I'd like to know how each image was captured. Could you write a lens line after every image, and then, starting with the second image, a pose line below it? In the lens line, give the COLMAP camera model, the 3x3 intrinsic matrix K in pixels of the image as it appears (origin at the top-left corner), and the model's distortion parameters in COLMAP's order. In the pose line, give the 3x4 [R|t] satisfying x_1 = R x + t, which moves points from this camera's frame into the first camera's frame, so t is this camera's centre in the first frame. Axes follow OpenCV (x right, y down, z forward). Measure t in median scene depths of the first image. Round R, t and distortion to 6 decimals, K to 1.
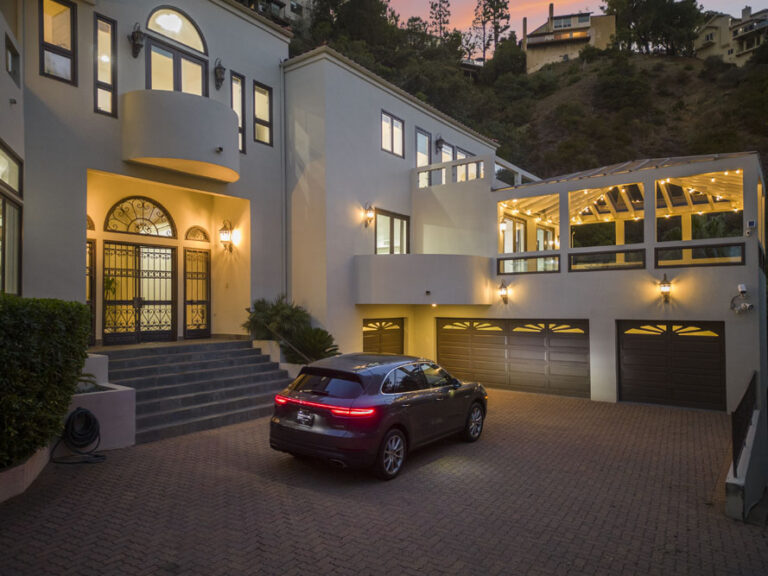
lens RADIAL K [[533.6, 0, 384.0], [0, 533.6, 288.0], [0, 0, 1]] dist [0.076561, -0.073314]
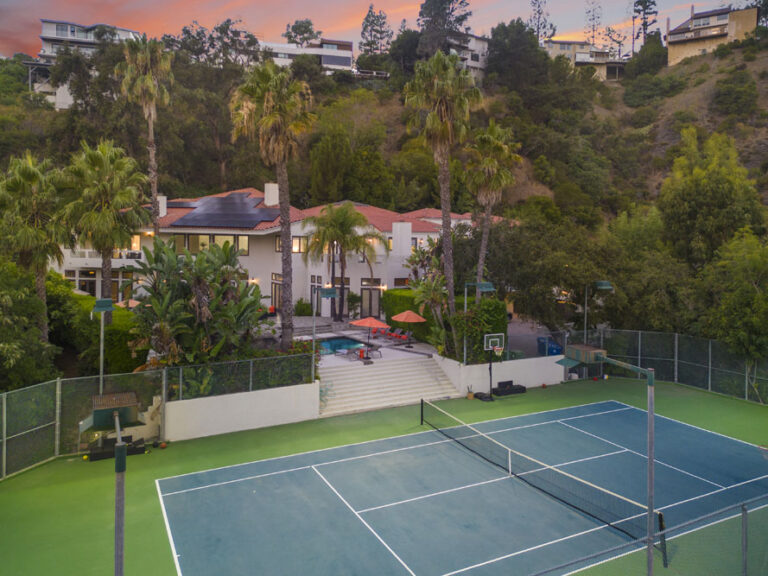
lens RADIAL K [[552.4, 0, 380.6], [0, 552.4, 246.1], [0, 0, 1]] dist [0.072911, -0.076323]
pose [[0.951373, 0.027456, -0.306815, 0.325230], [-0.011041, 0.998419, 0.055108, -0.382205], [0.307843, -0.049041, 0.950172, -2.397359]]
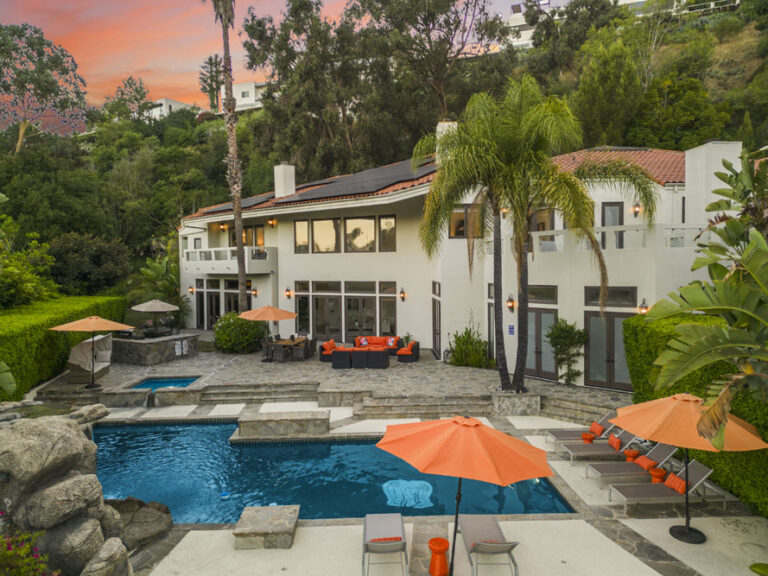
lens RADIAL K [[533.6, 0, 384.0], [0, 533.6, 288.0], [0, 0, 1]] dist [0.076561, -0.073314]
pose [[0.625388, 0.033787, -0.779582, 0.042321], [0.031779, 0.997130, 0.068709, -0.190299], [0.779667, -0.067744, 0.622520, -1.061417]]
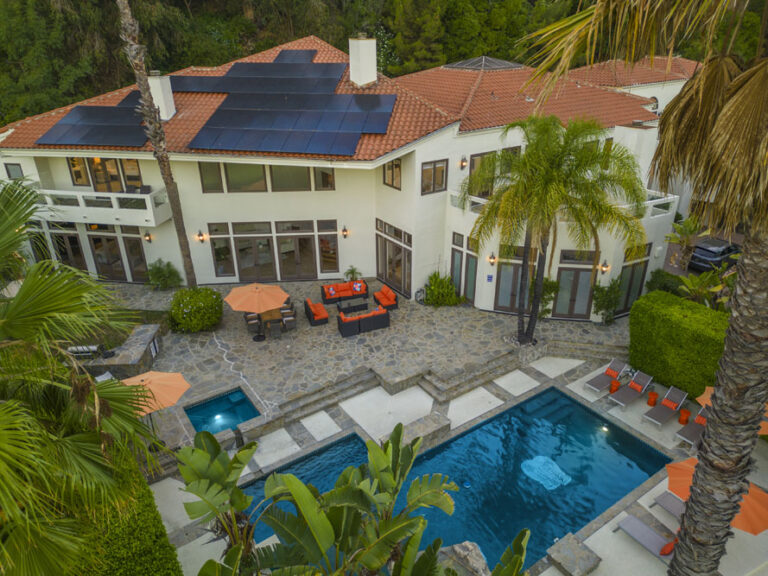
lens RADIAL K [[533.6, 0, 384.0], [0, 533.6, 288.0], [0, 0, 1]] dist [0.076561, -0.073314]
pose [[0.944928, 0.139346, -0.296132, -0.471245], [0.014834, 0.885665, 0.464087, -0.606362], [0.326943, -0.442922, 0.834823, -1.382840]]
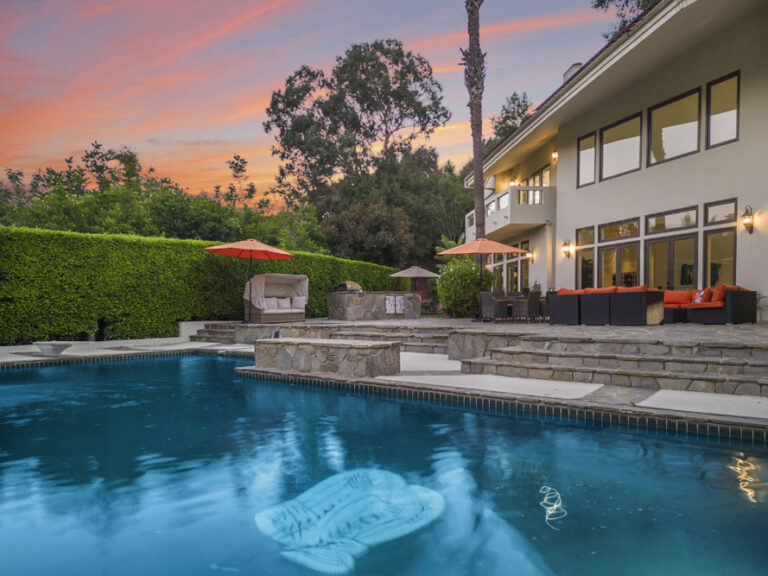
lens RADIAL K [[573.6, 0, 384.0], [0, 573.6, 288.0], [0, 0, 1]] dist [0.099545, -0.088670]
pose [[-0.031940, -0.023451, -0.999215, -0.203559], [0.033249, 0.999146, -0.024512, 0.018439], [0.998937, -0.034006, -0.031133, -0.629820]]
